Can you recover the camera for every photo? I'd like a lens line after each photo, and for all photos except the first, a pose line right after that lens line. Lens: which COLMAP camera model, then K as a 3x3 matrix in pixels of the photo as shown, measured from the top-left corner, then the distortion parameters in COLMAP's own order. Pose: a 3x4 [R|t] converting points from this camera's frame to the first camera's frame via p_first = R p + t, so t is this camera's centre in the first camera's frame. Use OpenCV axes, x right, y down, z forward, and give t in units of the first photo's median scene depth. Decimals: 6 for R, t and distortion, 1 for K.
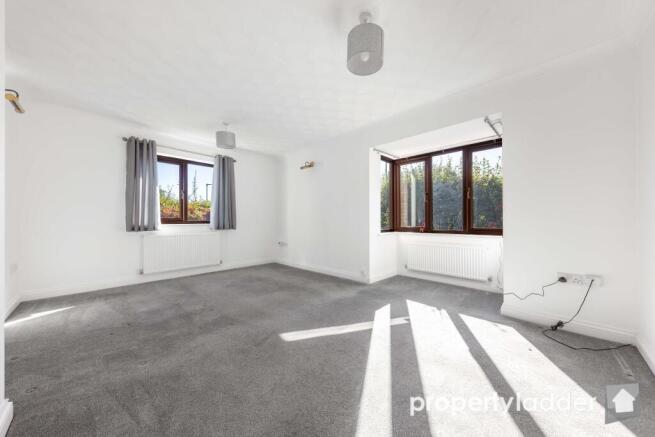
lens RADIAL K [[226.4, 0, 330.1], [0, 226.4, 218.5], [0, 0, 1]] dist [0.000117, 0.000012]
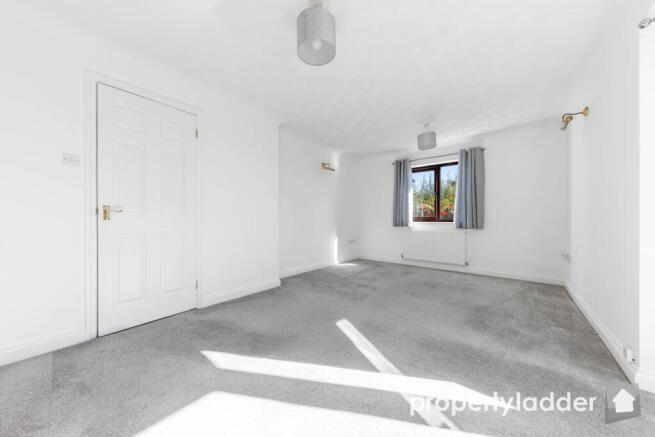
lens RADIAL K [[226.4, 0, 327.7], [0, 226.4, 218.5], [0, 0, 1]] dist [0.000117, 0.000012]
pose [[0.063237, 0.002230, -0.997996, 0.490051], [0.009001, 0.999956, 0.002805, -0.001105], [0.997958, -0.009161, 0.063215, 0.437278]]
